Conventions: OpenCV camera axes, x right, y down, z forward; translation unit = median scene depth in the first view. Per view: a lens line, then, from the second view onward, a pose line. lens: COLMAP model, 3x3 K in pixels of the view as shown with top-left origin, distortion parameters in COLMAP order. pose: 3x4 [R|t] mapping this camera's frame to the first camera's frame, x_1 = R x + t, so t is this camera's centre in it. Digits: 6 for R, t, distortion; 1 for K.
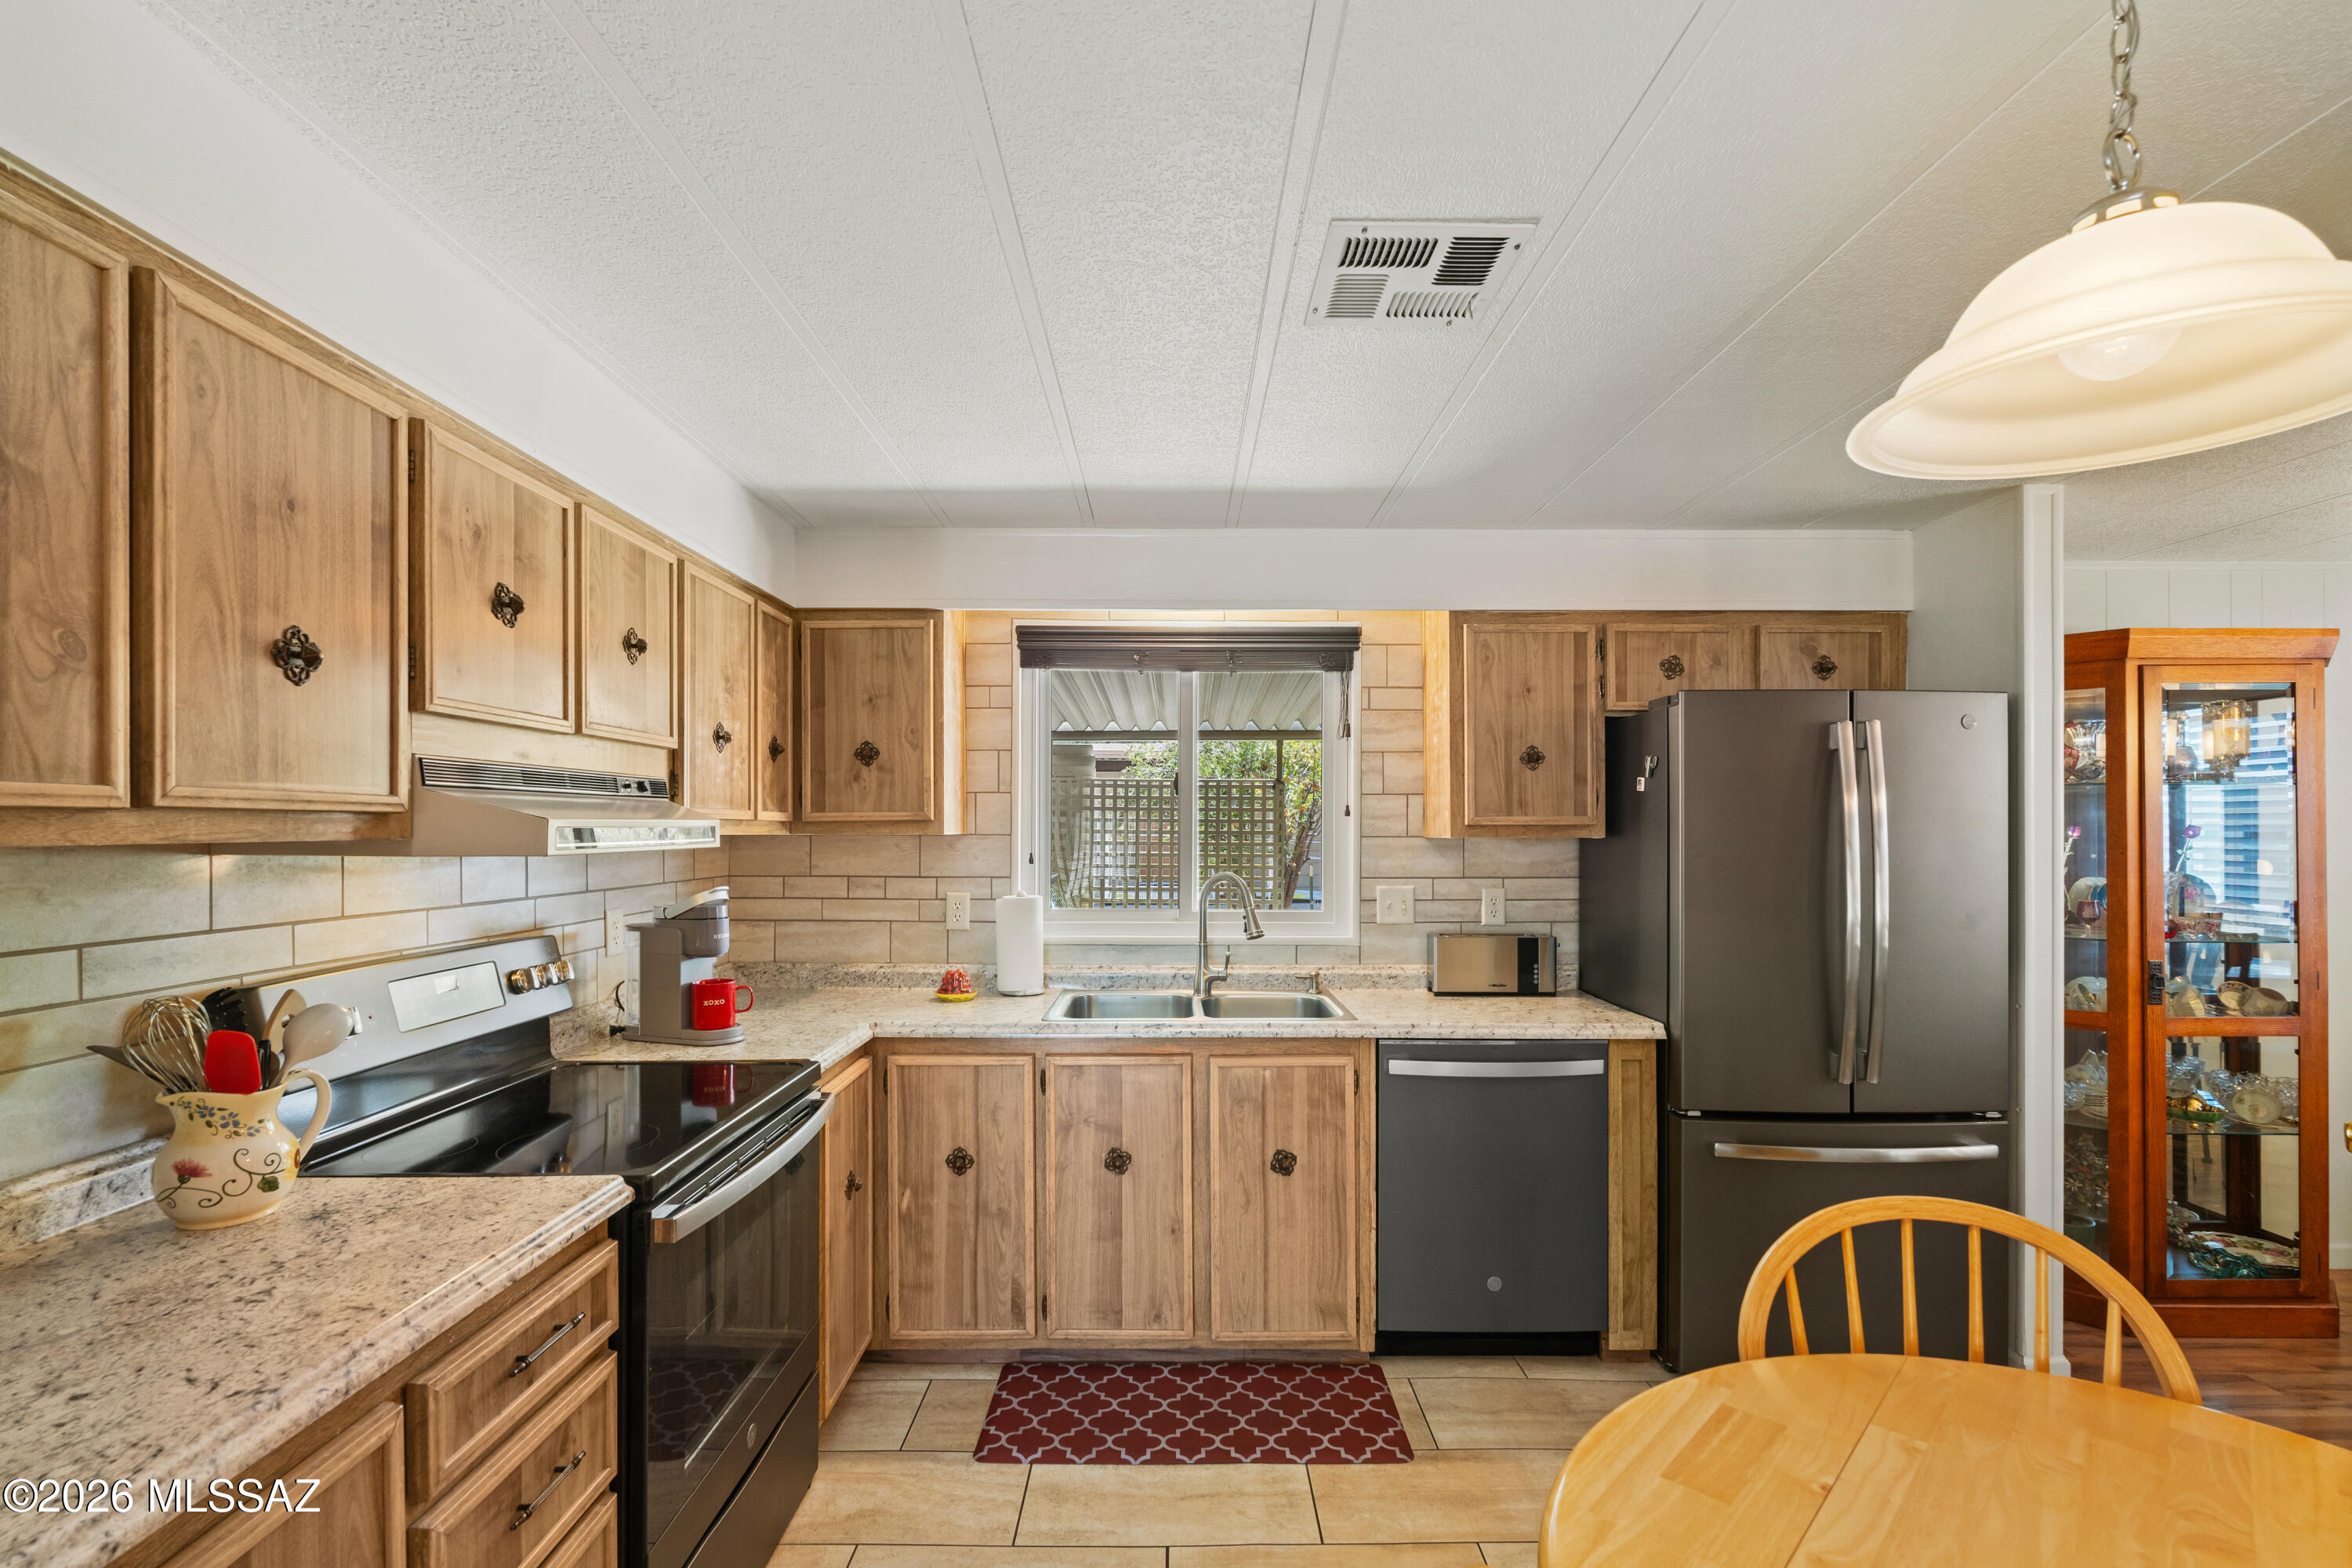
lens RADIAL K [[1043.0, 0, 1160.9], [0, 1043.0, 822.5], [0, 0, 1]] dist [-0.000428, 0.000144]
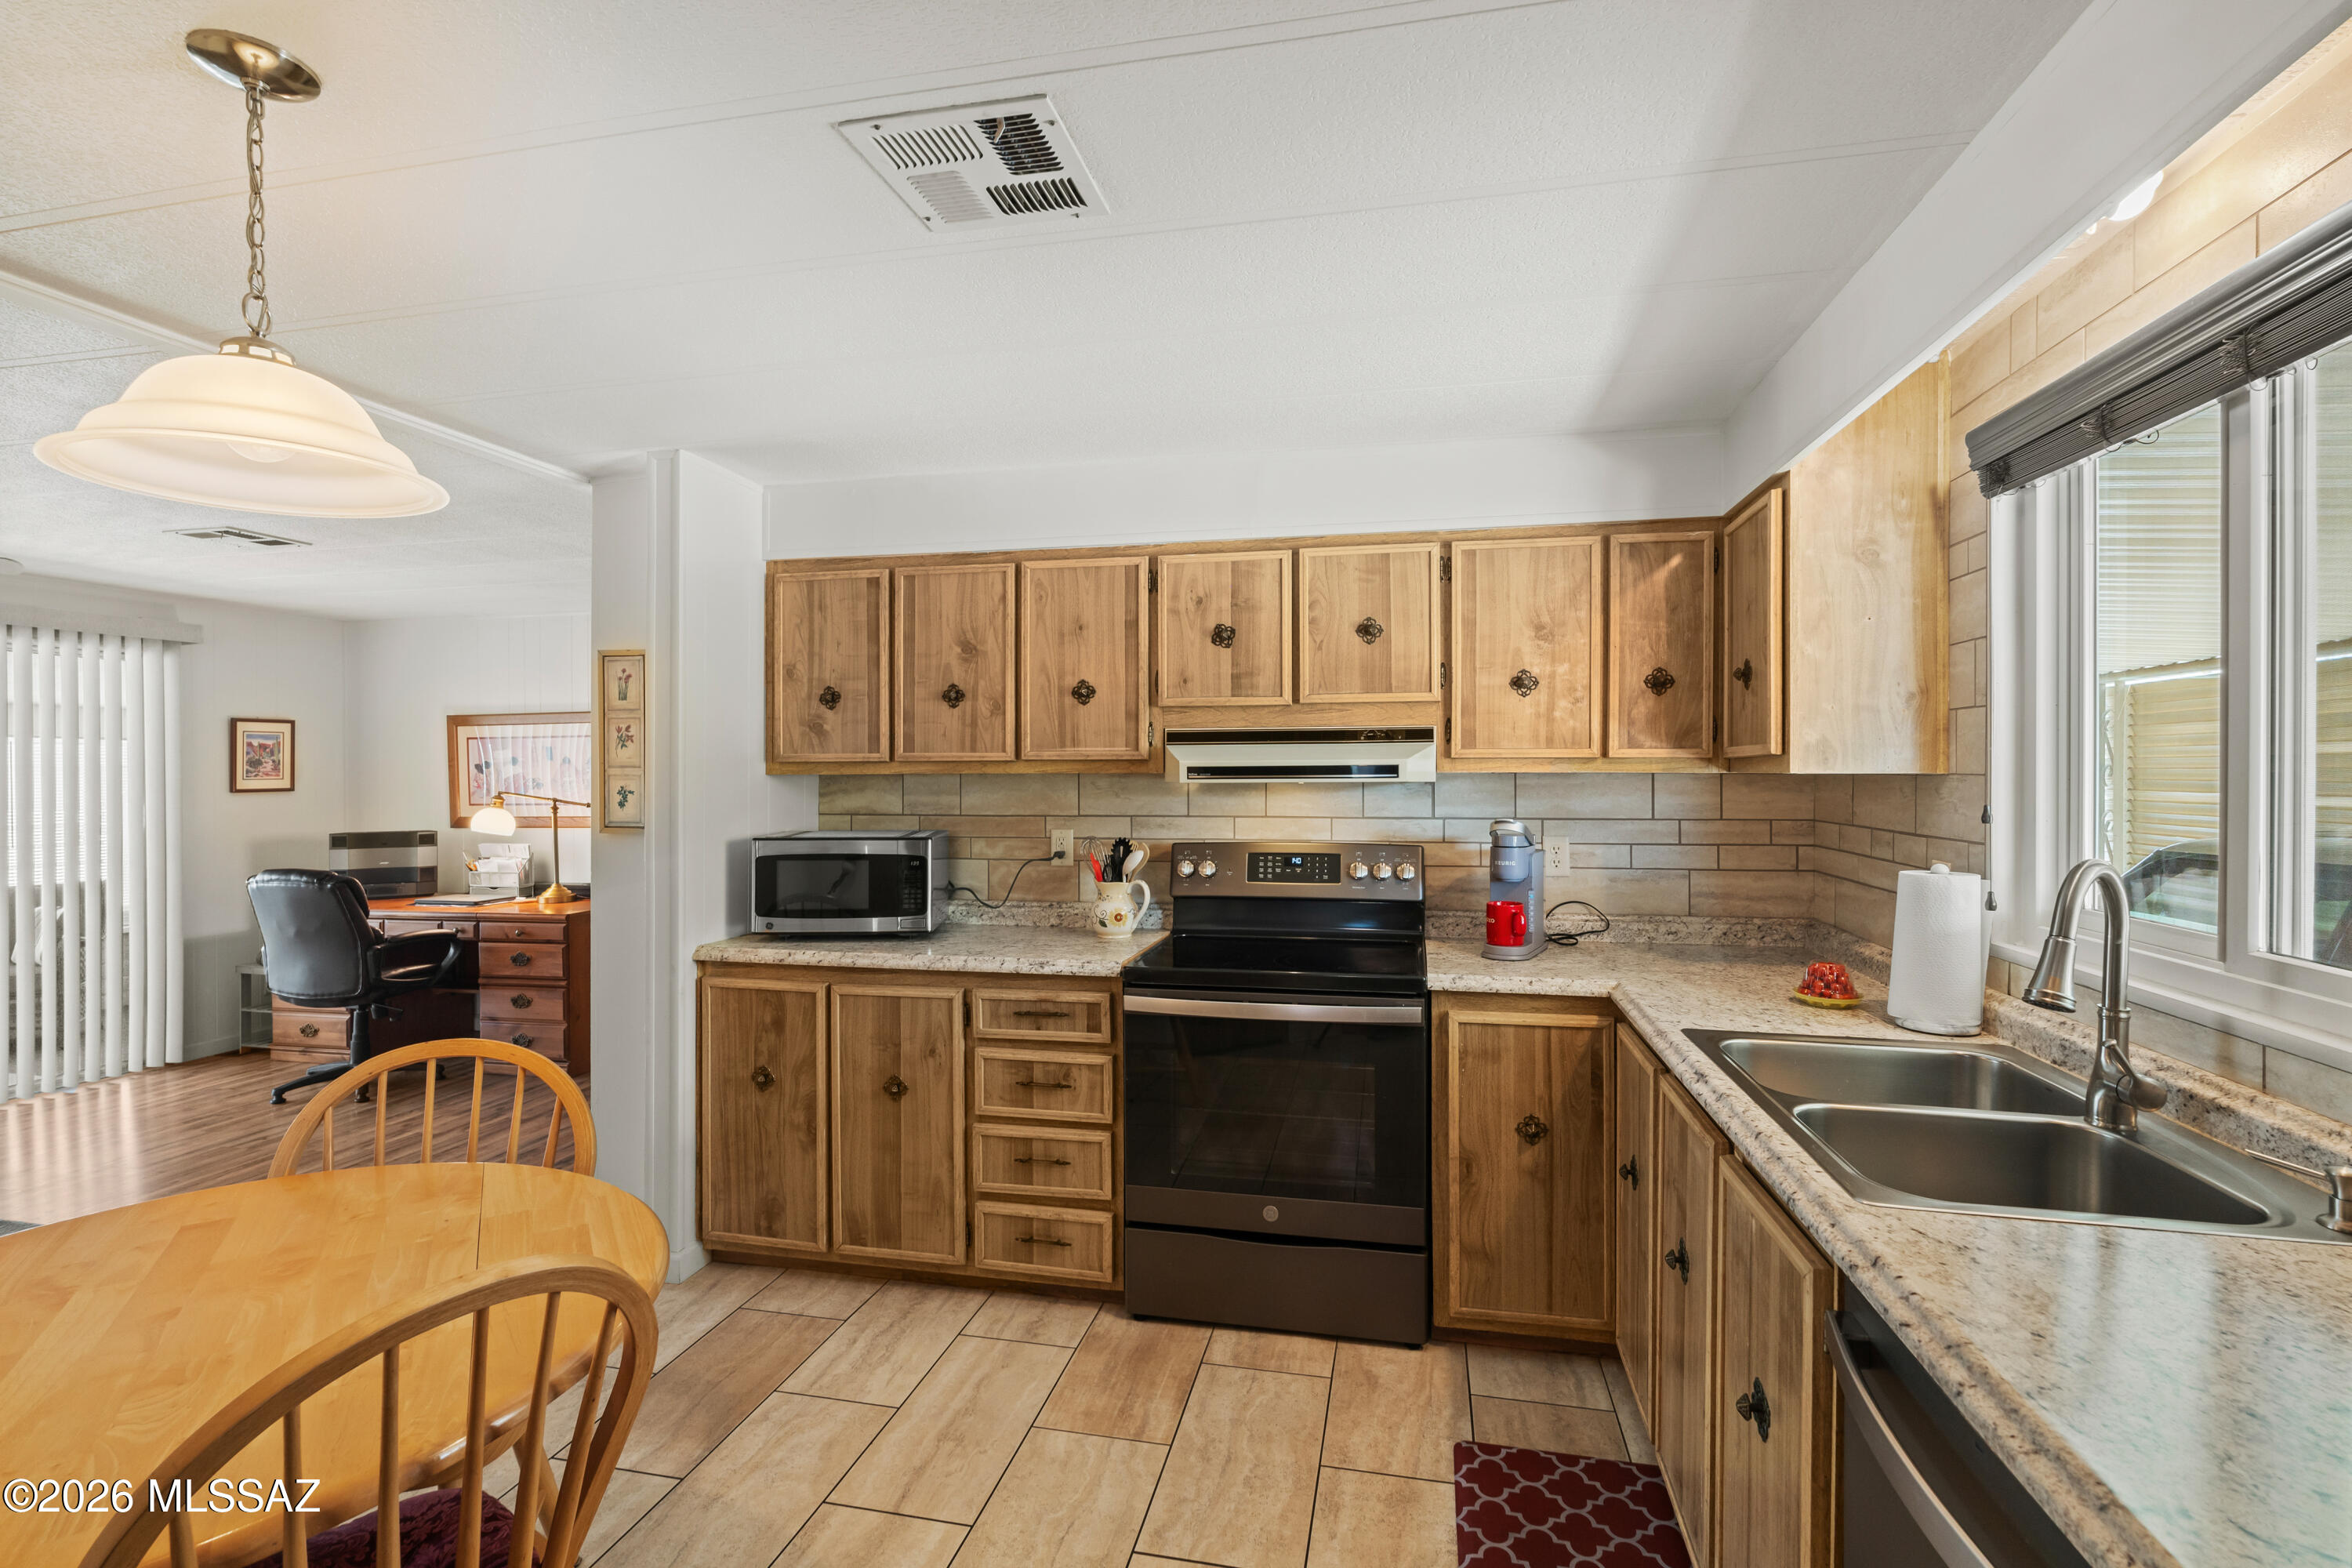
lens RADIAL K [[1053.1, 0, 1188.2], [0, 1053.1, 776.6], [0, 0, 1]] dist [0.000686, 0.000176]
pose [[-0.198829, 0.008913, -0.979994, 0.866410], [0.006610, 0.999948, 0.007753, 0.005282], [0.980012, -0.004936, -0.198877, 1.043902]]
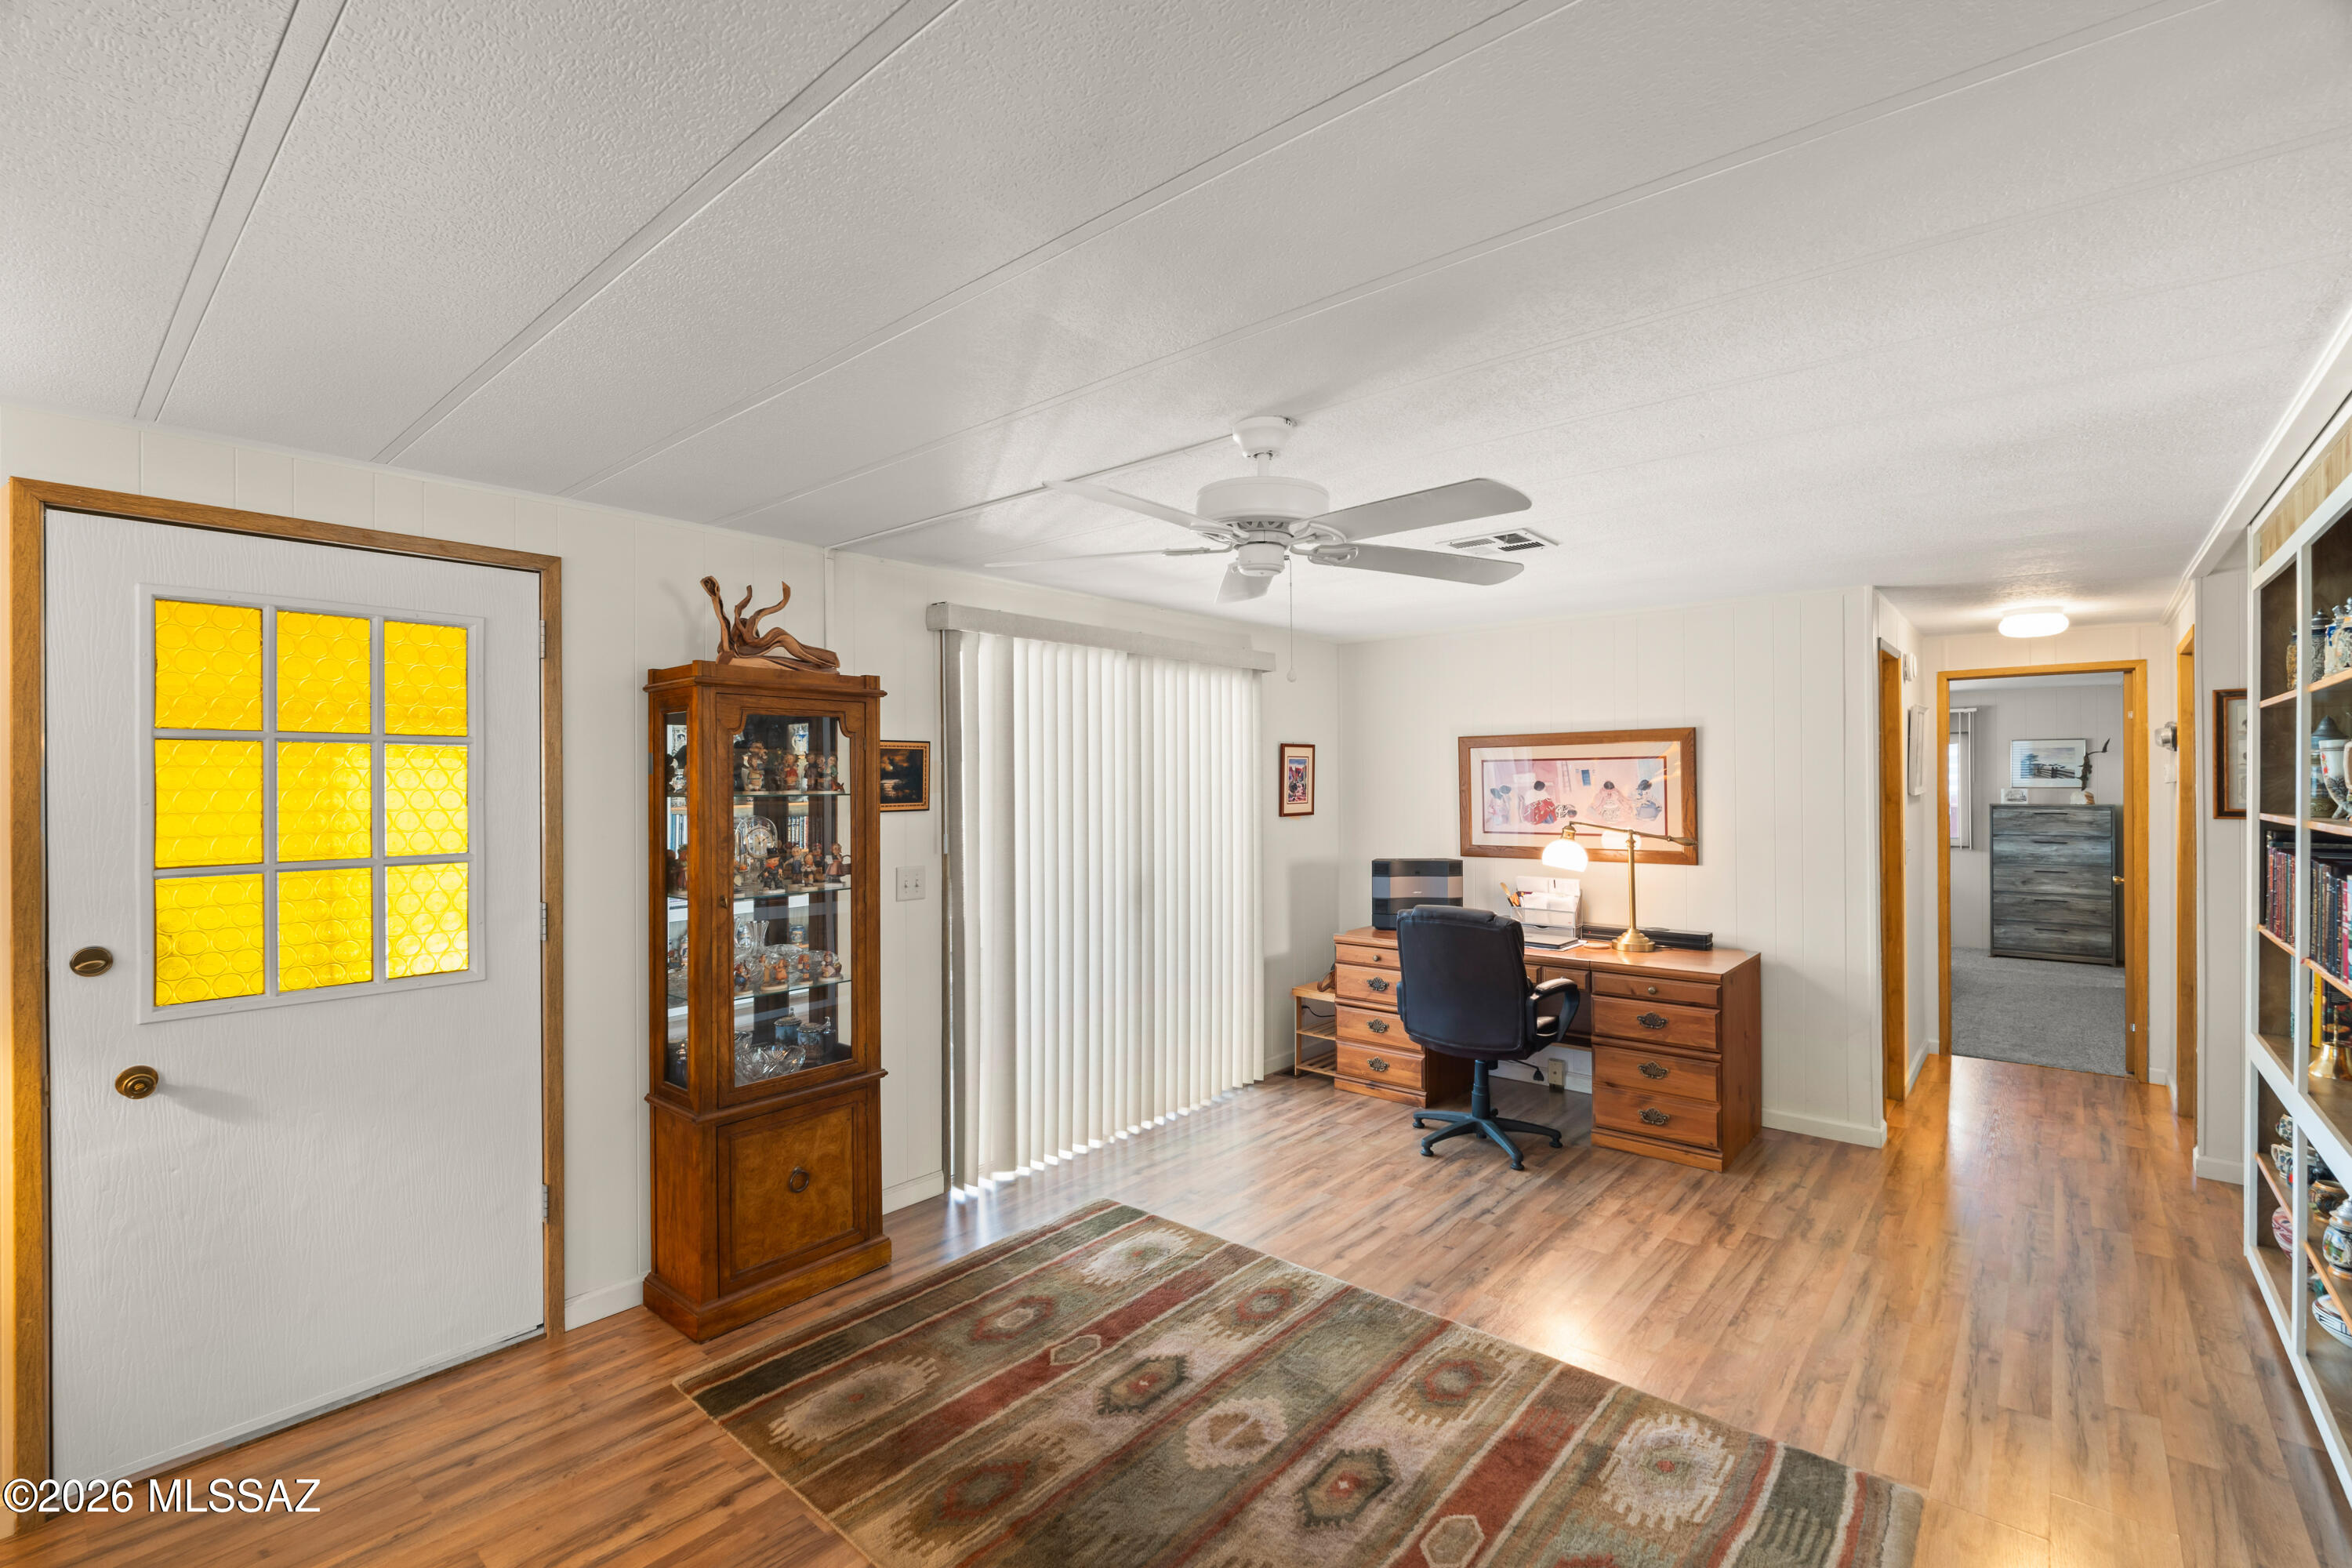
lens RADIAL K [[1027.0, 0, 1176.0], [0, 1027.0, 784.0], [0, 0, 1]] dist [-0.002554, -0.000024]
pose [[-0.643625, 0.003229, -0.765335, 0.936202], [0.004745, 0.999989, 0.000228, -0.033462], [0.765327, -0.003485, -0.643633, -0.291361]]
